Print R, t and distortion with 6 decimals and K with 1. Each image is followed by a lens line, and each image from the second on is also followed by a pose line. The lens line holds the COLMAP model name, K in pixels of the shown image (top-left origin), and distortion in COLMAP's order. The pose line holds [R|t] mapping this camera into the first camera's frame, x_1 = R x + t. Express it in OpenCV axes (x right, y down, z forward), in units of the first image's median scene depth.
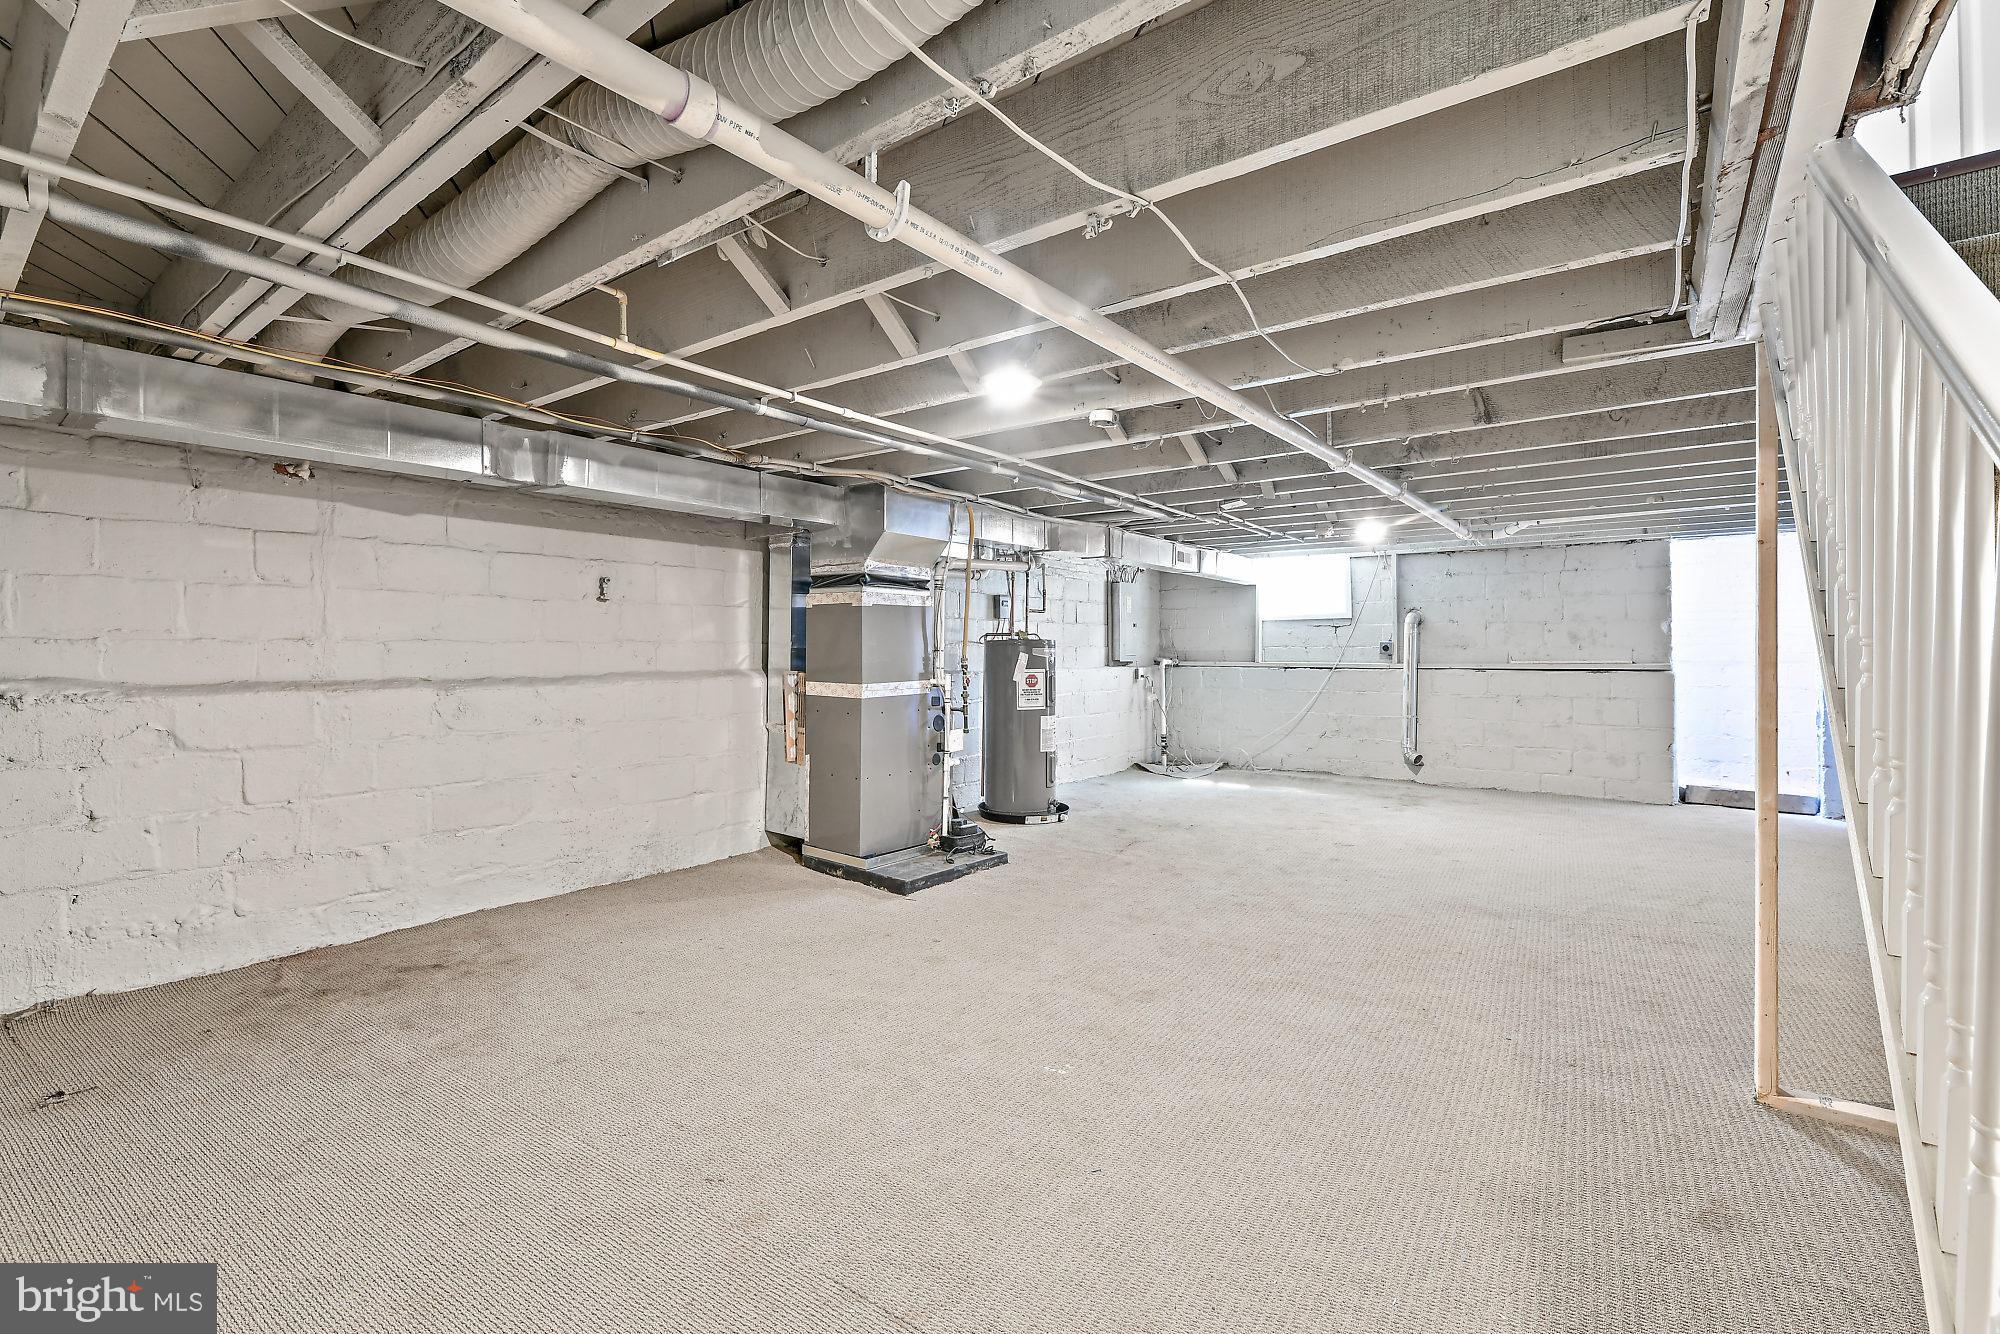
lens RADIAL K [[857.8, 0, 1018.9], [0, 857.8, 662.6], [0, 0, 1]] dist [0.001865, -0.003337]
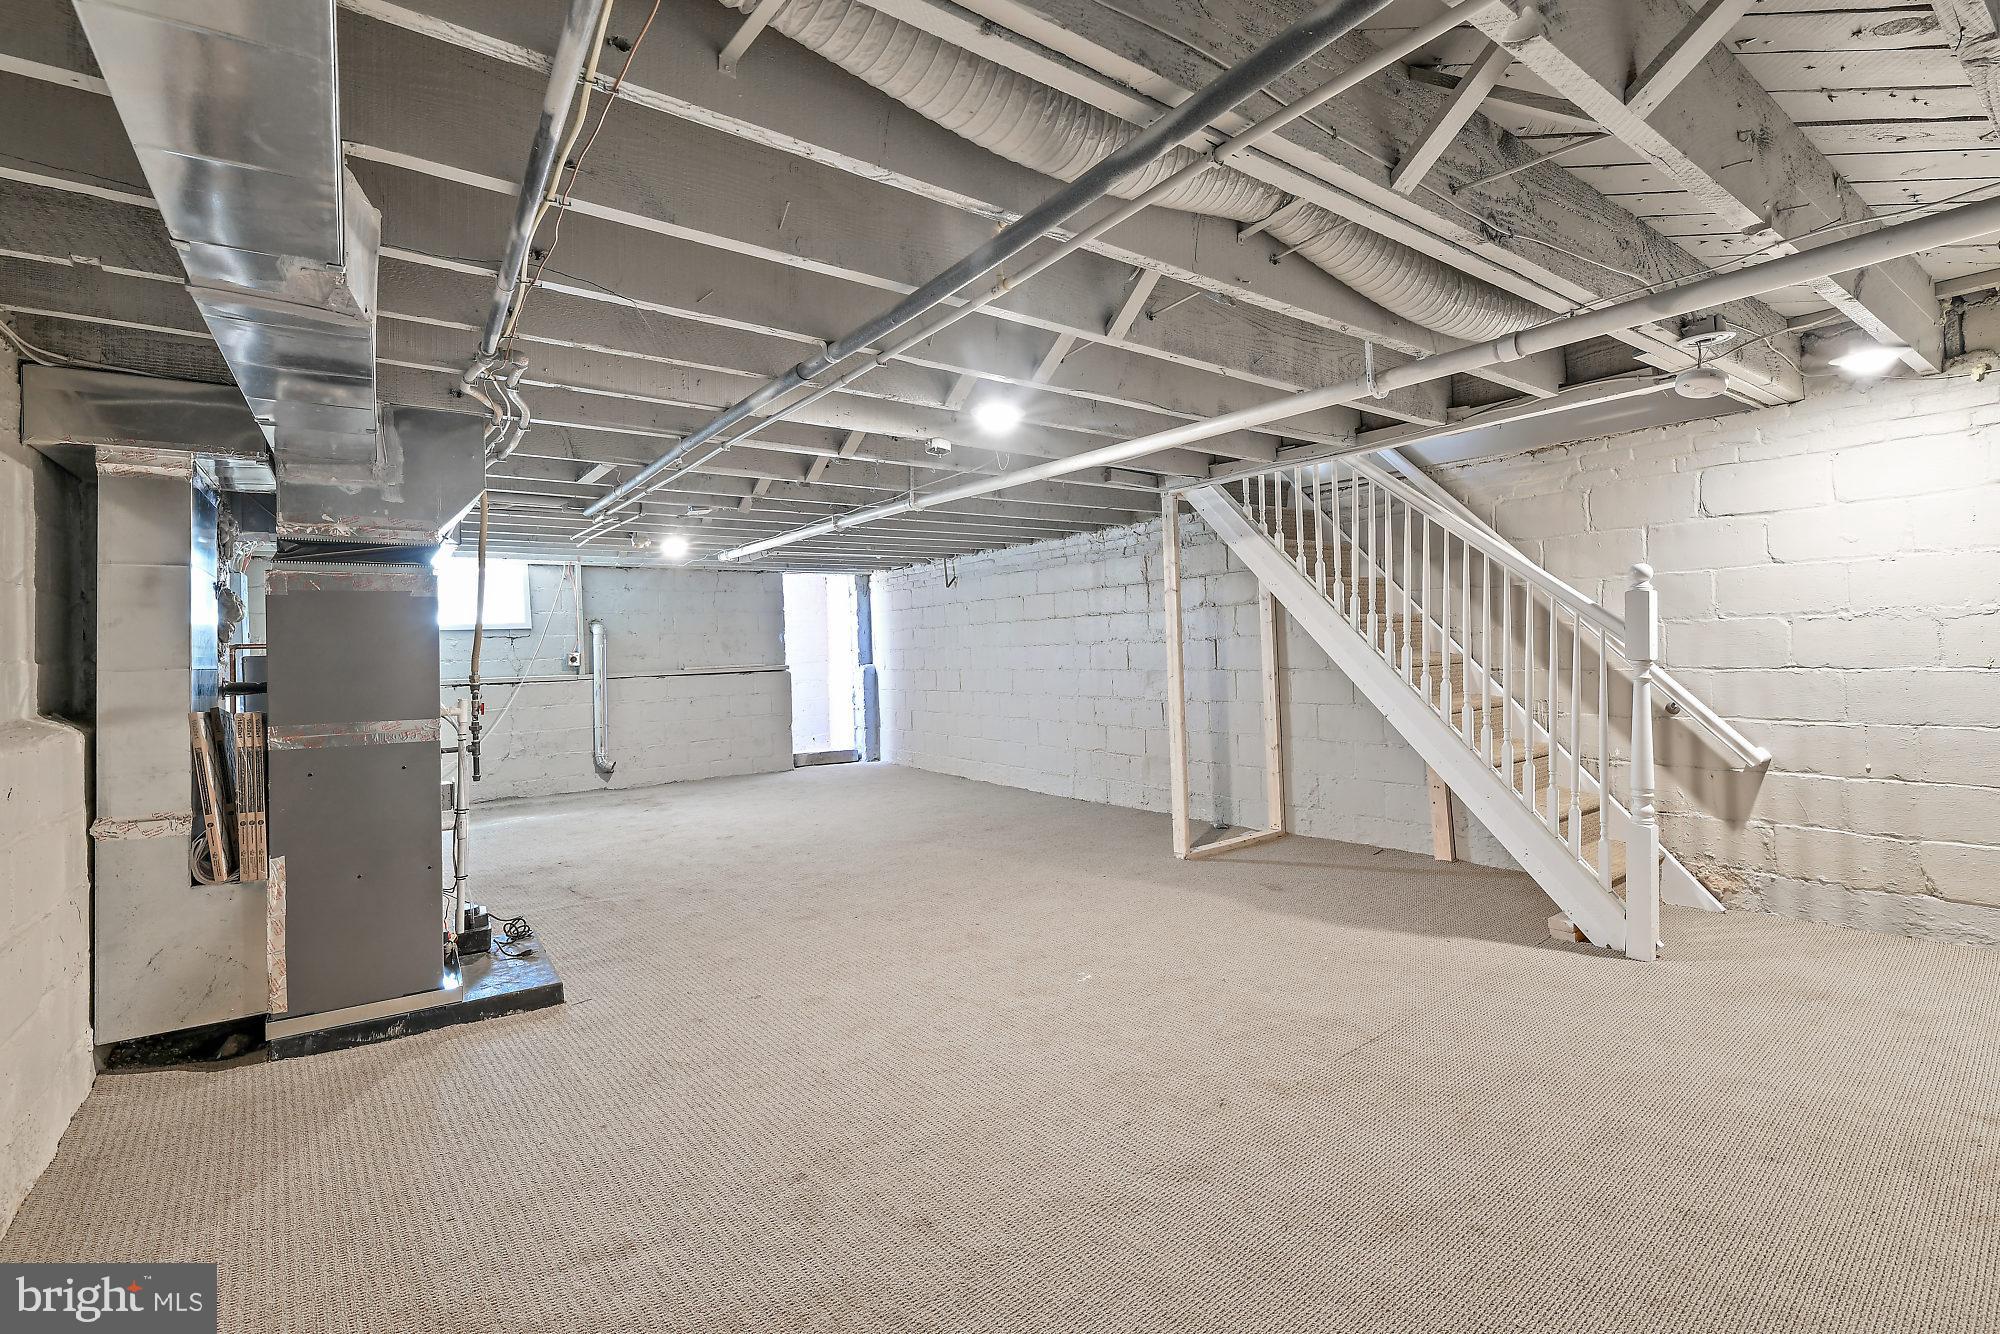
lens RADIAL K [[857.8, 0, 1015.7], [0, 857.8, 654.4], [0, 0, 1]] dist [0.001865, -0.003337]
pose [[0.311359, -0.016037, 0.950157, -0.419813], [0.044317, 0.999015, 0.002339, -0.003190], [-0.949259, 0.041380, 0.311763, 0.243238]]
